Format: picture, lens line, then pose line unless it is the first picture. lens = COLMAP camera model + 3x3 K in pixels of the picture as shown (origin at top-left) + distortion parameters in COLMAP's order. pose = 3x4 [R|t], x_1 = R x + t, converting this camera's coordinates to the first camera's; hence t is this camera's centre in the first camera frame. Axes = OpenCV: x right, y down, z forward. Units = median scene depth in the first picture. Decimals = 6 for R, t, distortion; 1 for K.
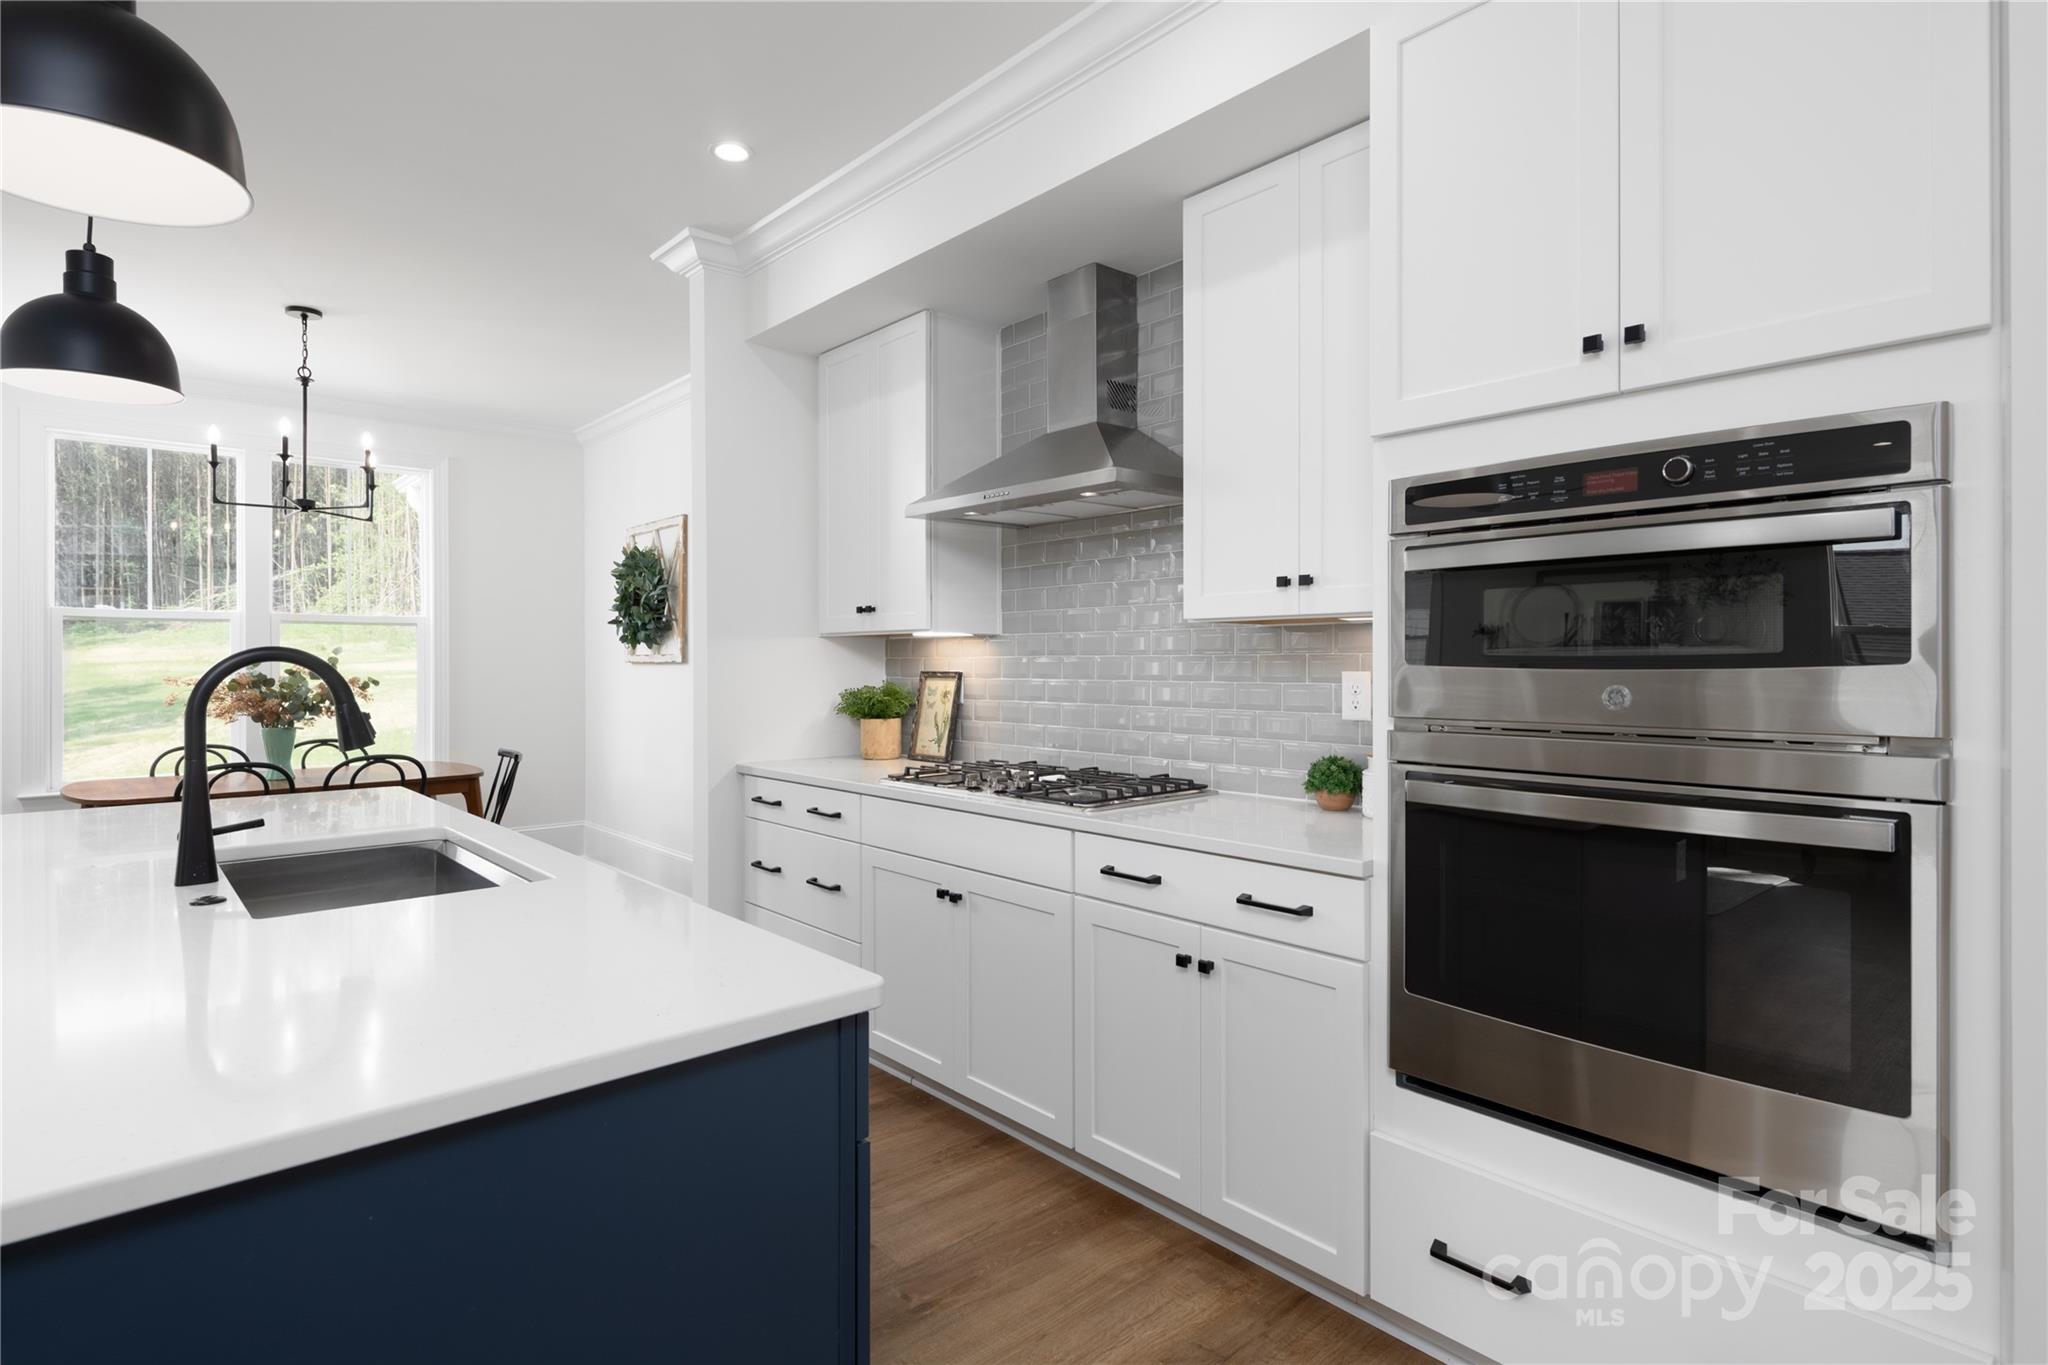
lens RADIAL K [[1019.4, 0, 1026.4], [0, 1019.4, 674.0], [0, 0, 1]] dist [0.003400, 0.000166]
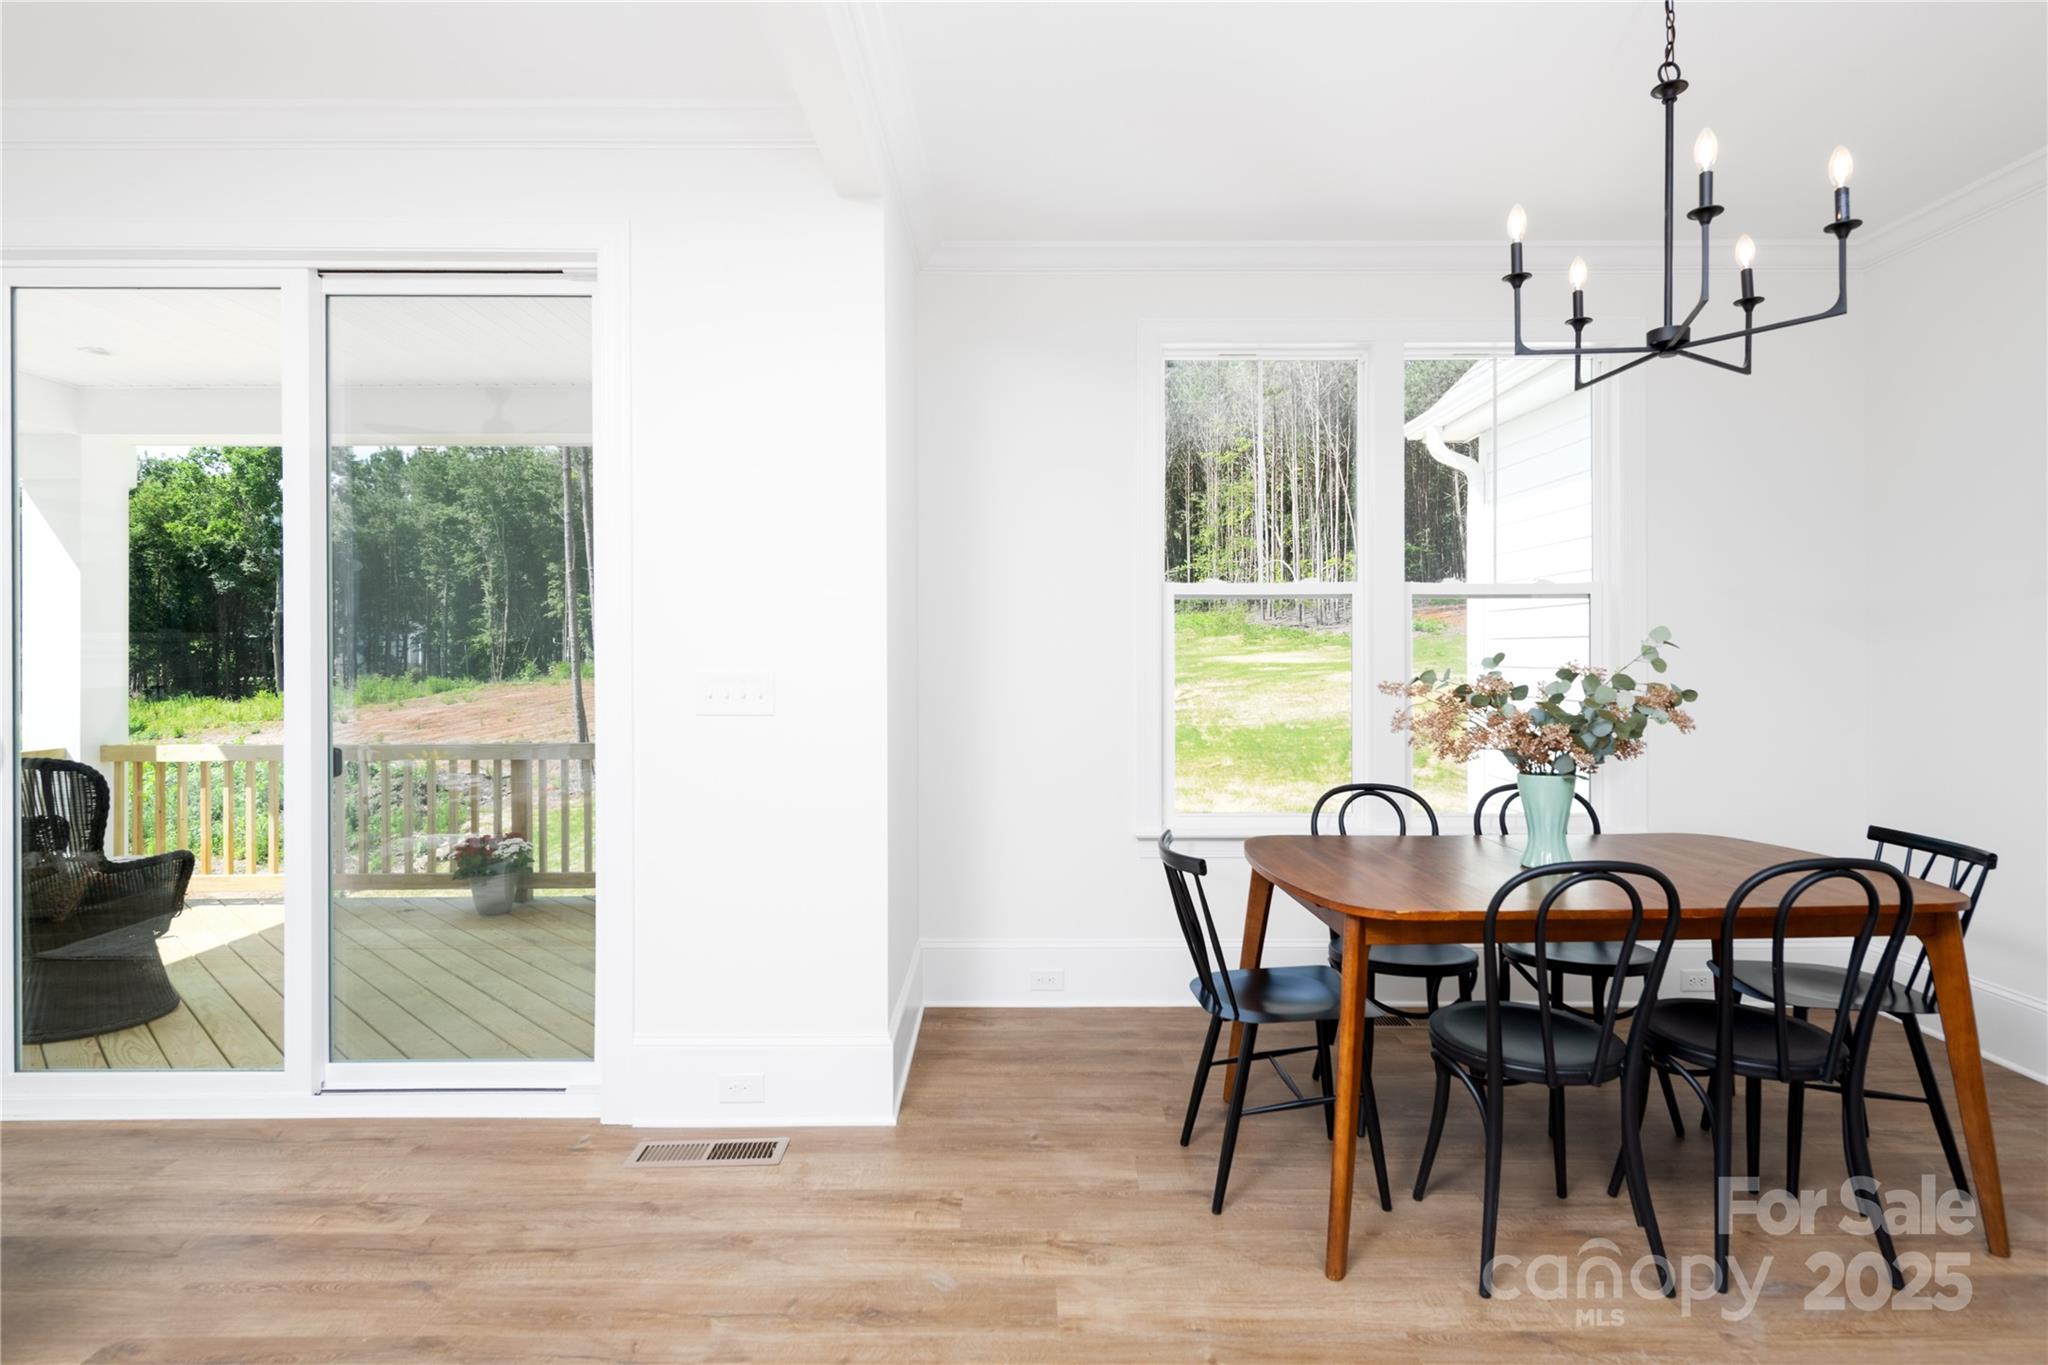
lens RADIAL K [[1067.4, 0, 1024.1], [0, 1067.4, 669.1], [0, 0, 1]] dist [0.006449, -0.002218]
pose [[0.745178, 0.010967, -0.666776, -0.543434], [-0.010097, 0.999936, 0.005163, -0.005406], [0.666789, 0.002885, 0.745241, 0.372836]]
